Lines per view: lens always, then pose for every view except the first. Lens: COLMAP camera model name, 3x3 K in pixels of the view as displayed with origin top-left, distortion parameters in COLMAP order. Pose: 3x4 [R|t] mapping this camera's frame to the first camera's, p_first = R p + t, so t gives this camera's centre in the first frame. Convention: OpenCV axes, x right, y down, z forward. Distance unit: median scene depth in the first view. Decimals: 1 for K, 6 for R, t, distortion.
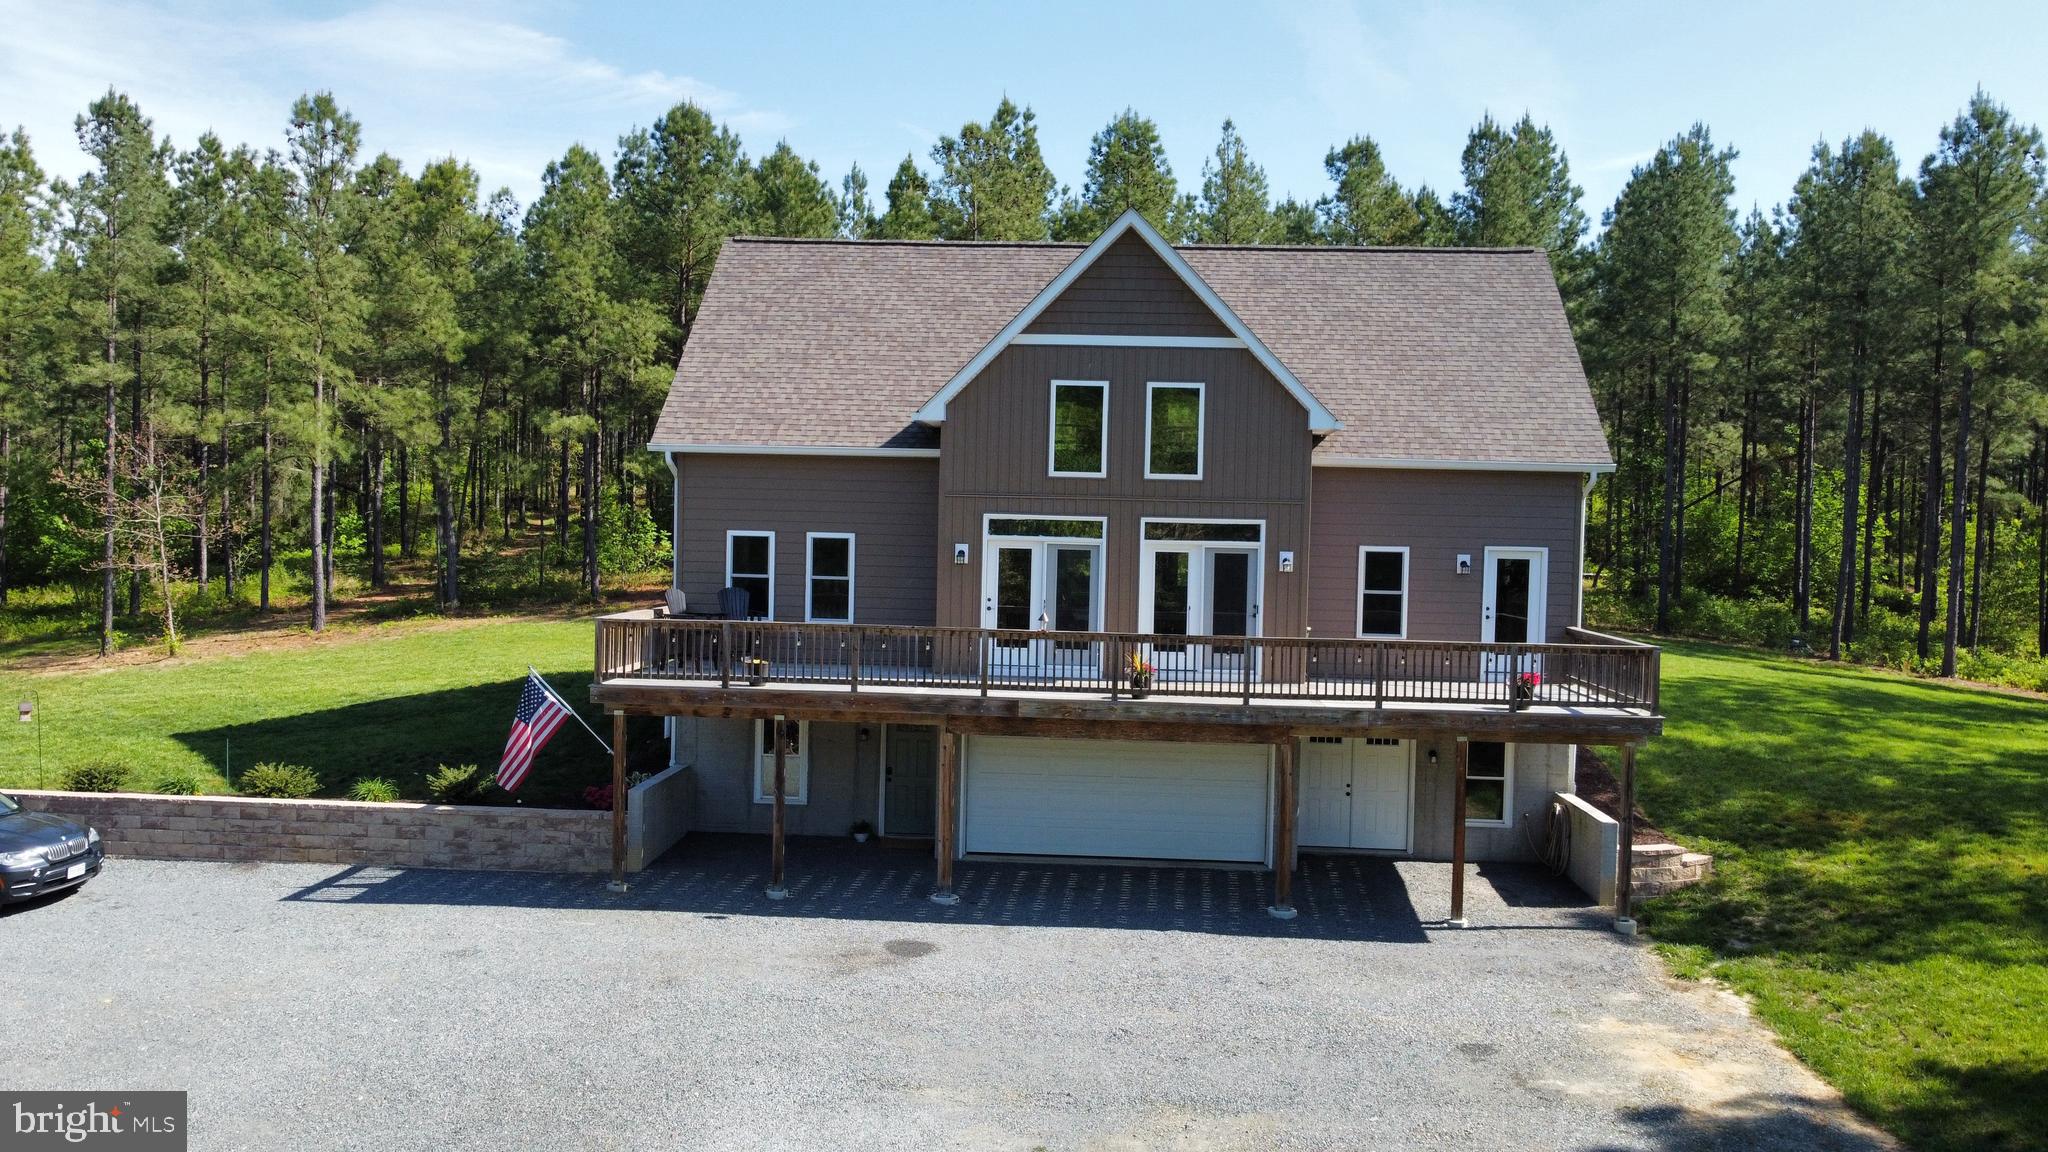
lens RADIAL K [[1554.5, 0, 1036.8], [0, 1554.5, 572.7], [0, 0, 1]] dist [0.002170, -0.015876]
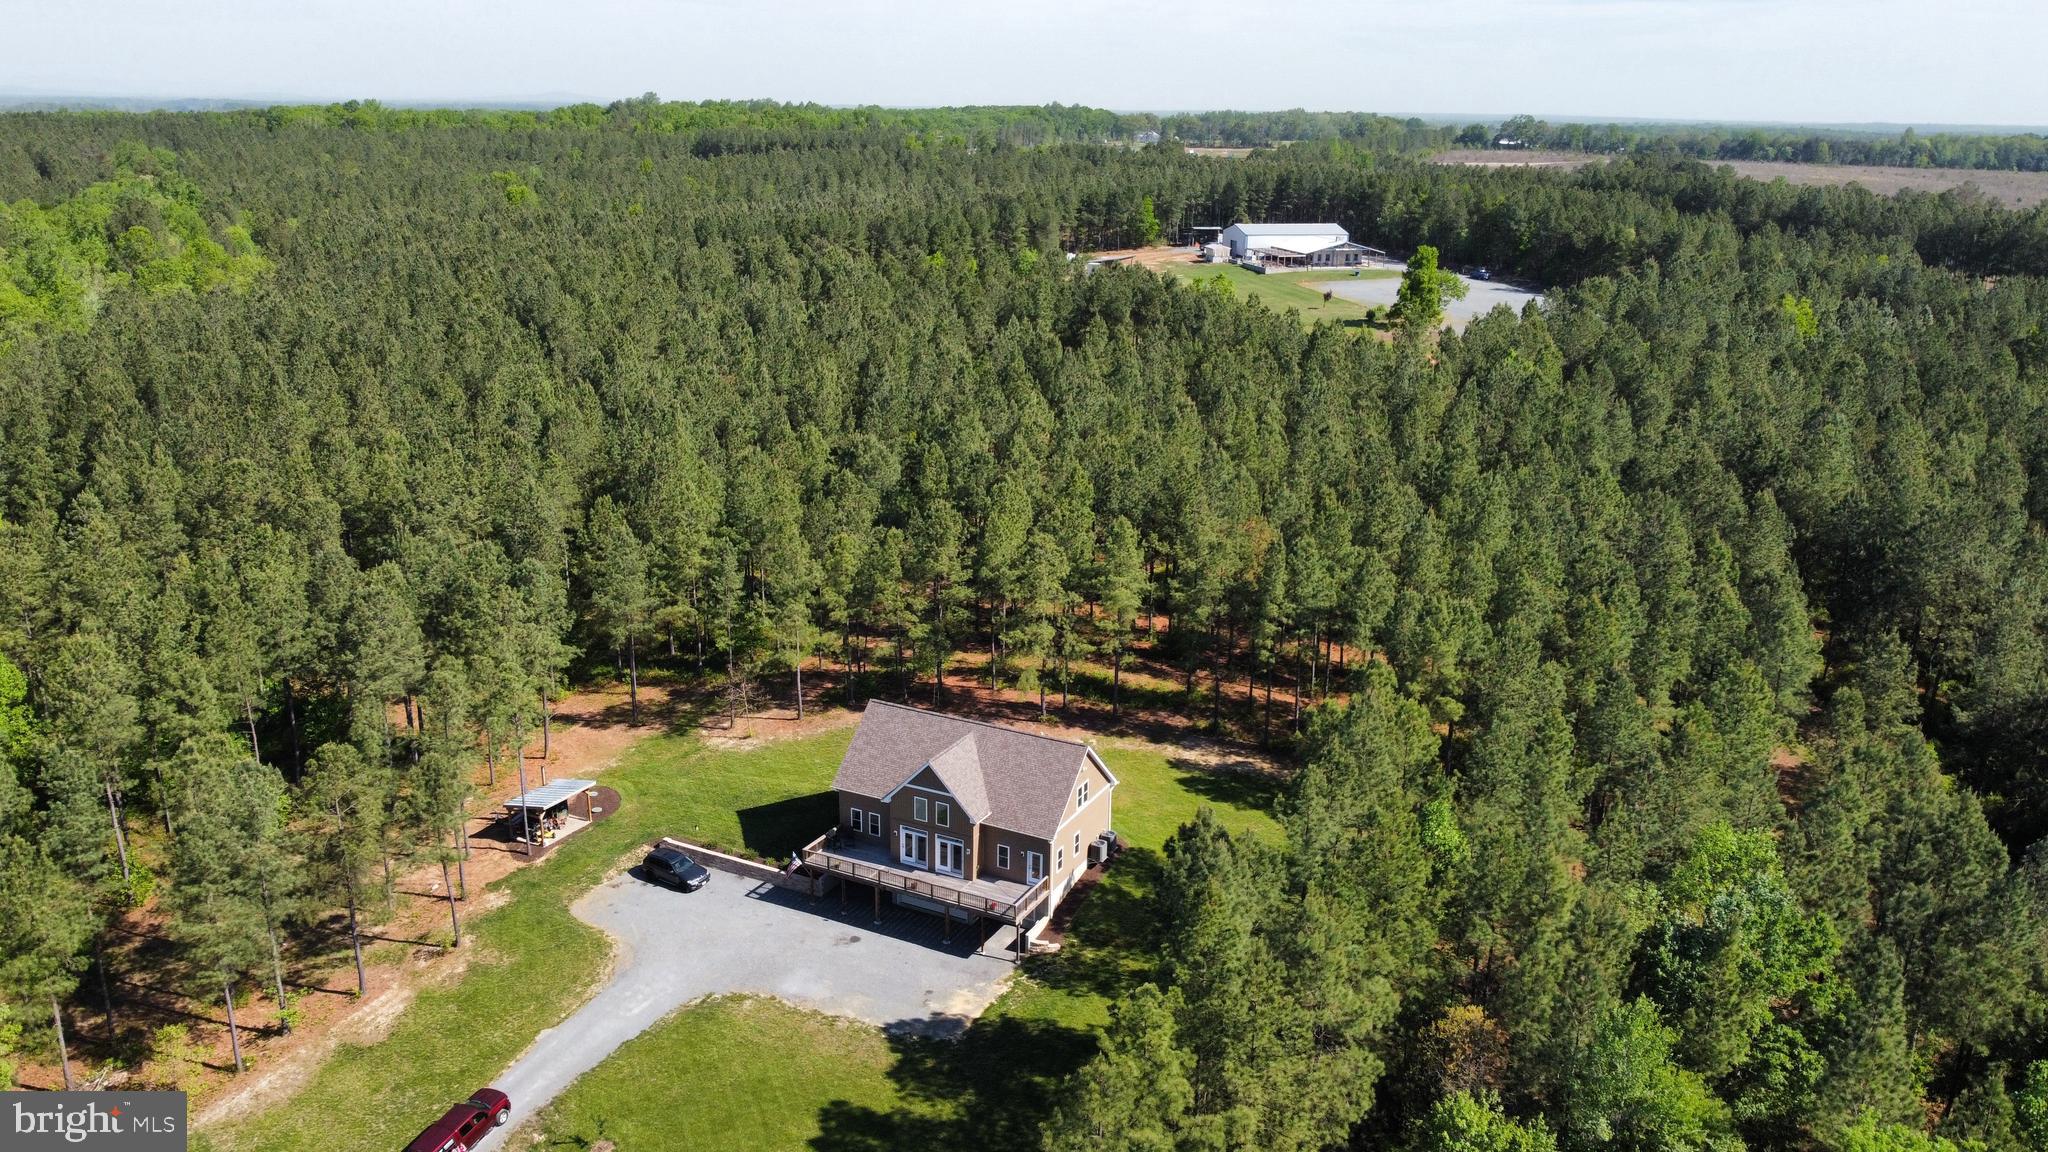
lens RADIAL K [[1554.5, 0, 1061.5], [0, 1554.5, 557.5], [0, 0, 1]] dist [0.002170, -0.015876]
pose [[0.919976, 0.102336, -0.378379, 1.763129], [-0.011805, 0.972113, 0.234216, -1.625583], [0.391796, -0.211007, 0.895529, -2.205658]]
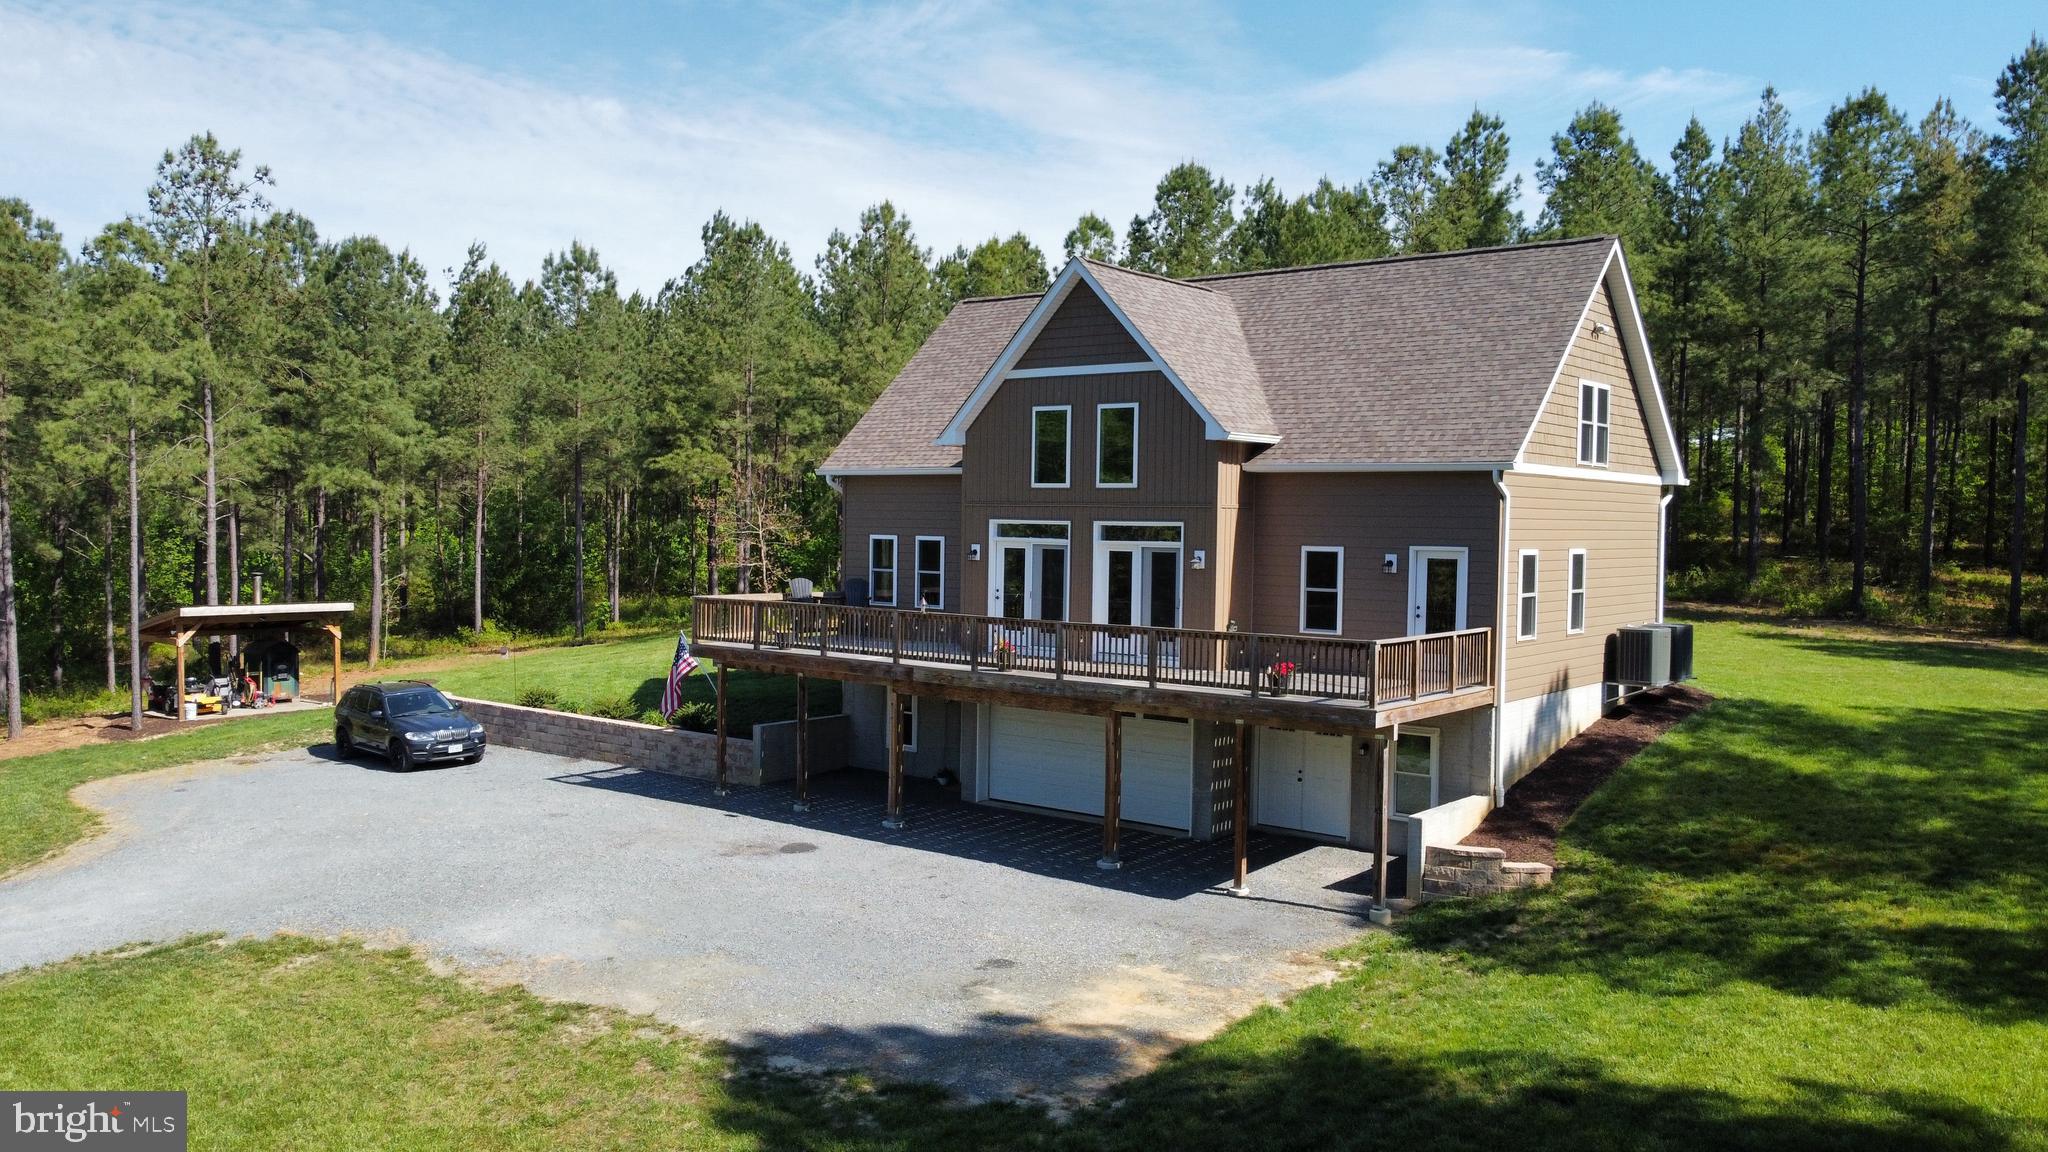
lens RADIAL K [[1554.5, 0, 1034.6], [0, 1554.5, 575.6], [0, 0, 1]] dist [0.002170, -0.015876]
pose [[0.816197, 0.009020, -0.577703, 0.711756], [-0.014227, 0.999889, -0.004489, 0.010999], [0.577599, 0.011883, 0.816234, 0.029513]]
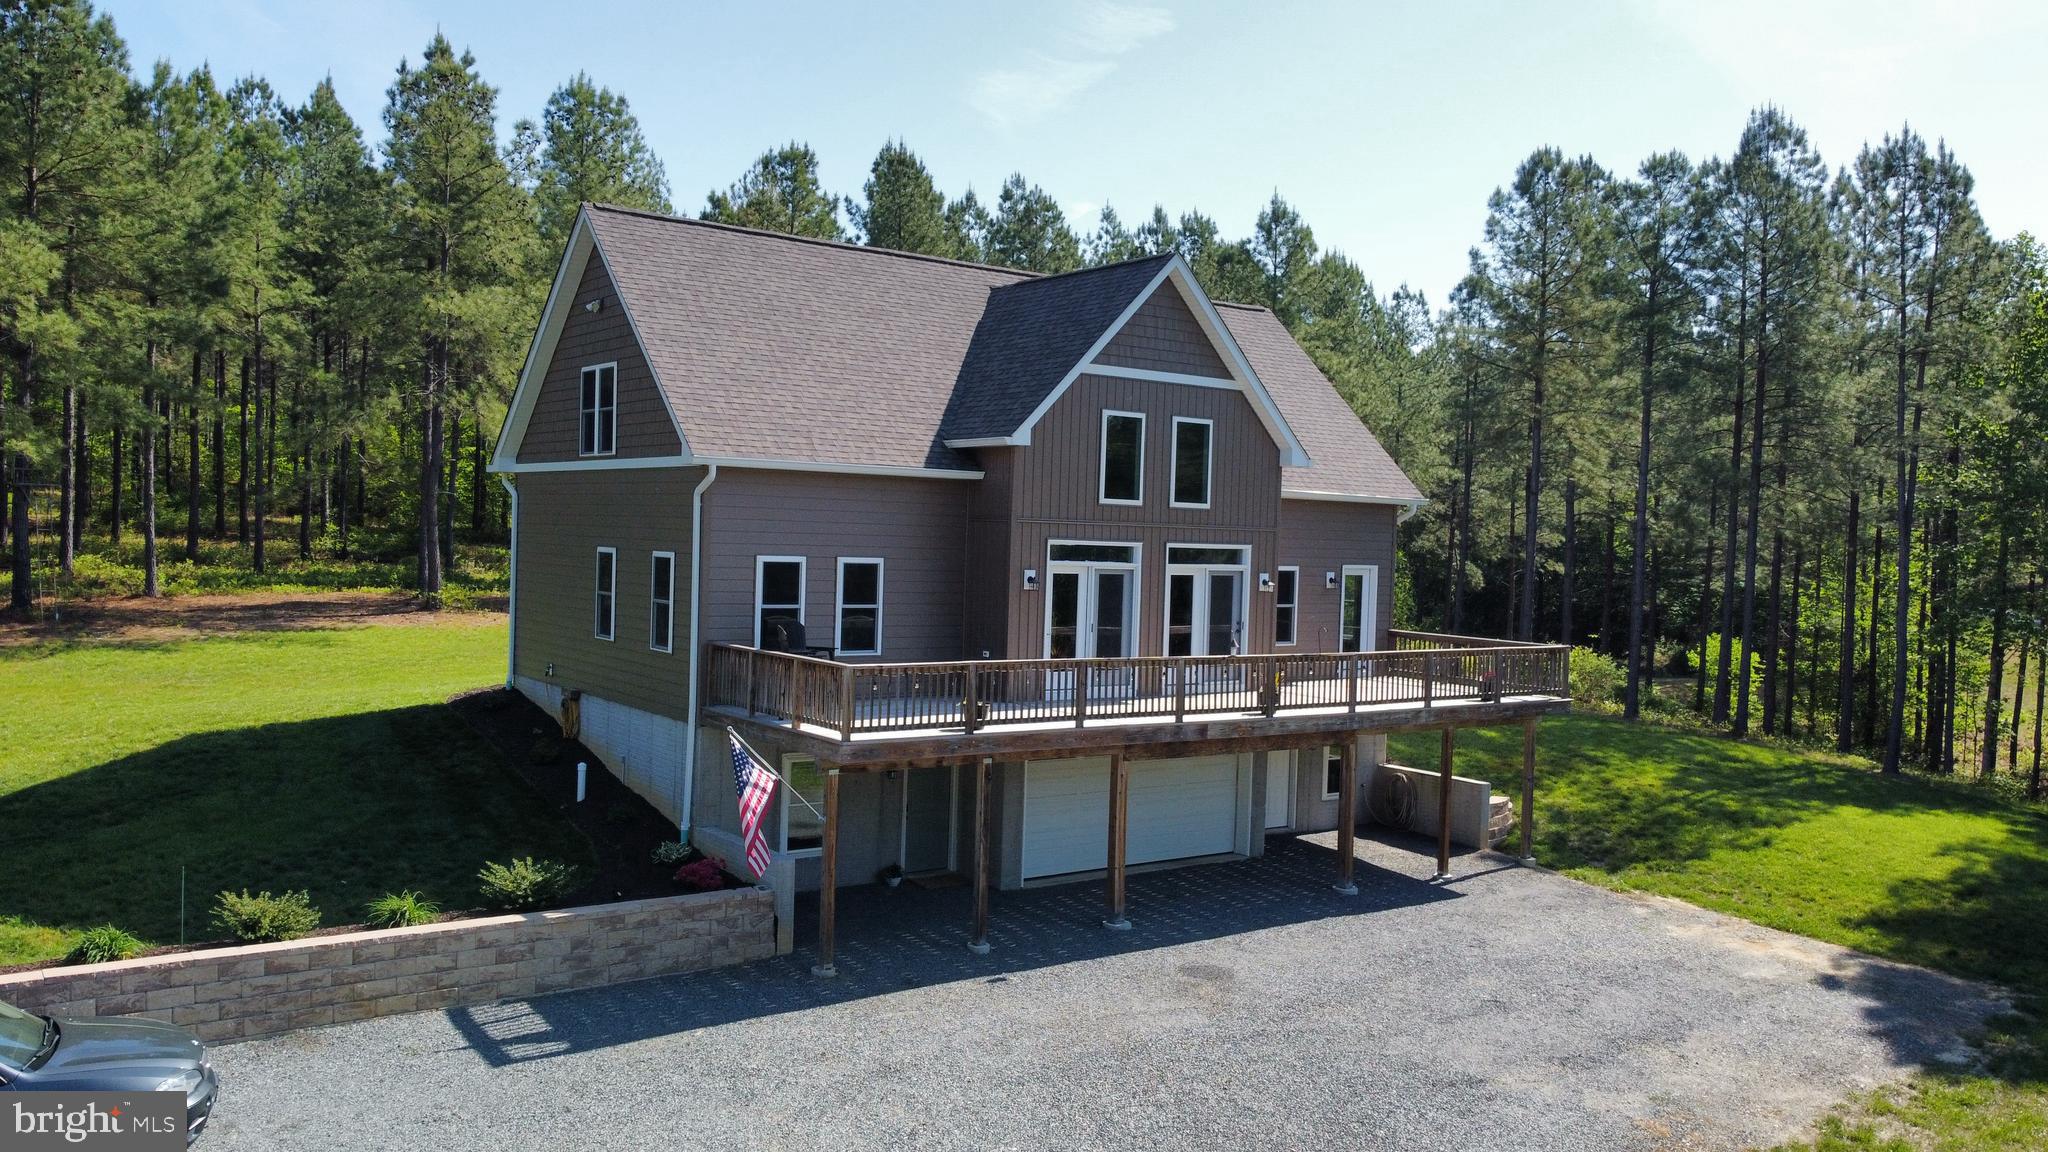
lens RADIAL K [[1554.5, 0, 1043.7], [0, 1554.5, 574.5], [0, 0, 1]] dist [0.002170, -0.015876]
pose [[0.772289, -0.015259, 0.635089, -0.685230], [0.005851, 0.999840, 0.016908, -0.033060], [-0.635245, -0.009342, 0.772254, 0.235045]]
